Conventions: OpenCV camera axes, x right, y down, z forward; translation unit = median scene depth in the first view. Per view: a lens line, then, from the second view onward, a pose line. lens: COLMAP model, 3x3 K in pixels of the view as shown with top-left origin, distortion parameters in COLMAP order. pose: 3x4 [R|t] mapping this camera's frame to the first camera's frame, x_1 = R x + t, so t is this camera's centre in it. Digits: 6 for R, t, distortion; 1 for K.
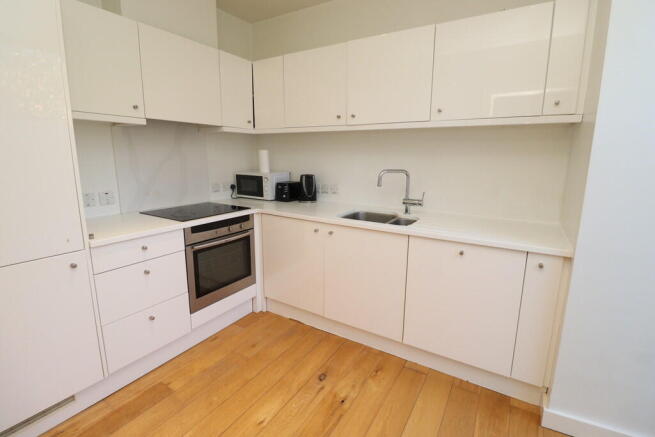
lens RADIAL K [[309.2, 0, 329.3], [0, 309.2, 217.0], [0, 0, 1]] dist [-0.014001, -0.000995]
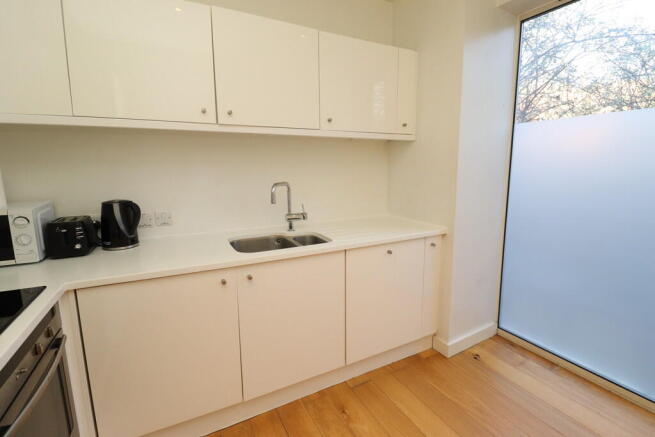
lens RADIAL K [[309.2, 0, 329.8], [0, 309.2, 215.3], [0, 0, 1]] dist [-0.014001, -0.000995]
pose [[0.493612, -0.147709, 0.857047, -0.463811], [0.180821, 0.981366, 0.064991, -0.094724], [-0.850677, 0.122892, 0.511123, 0.458565]]
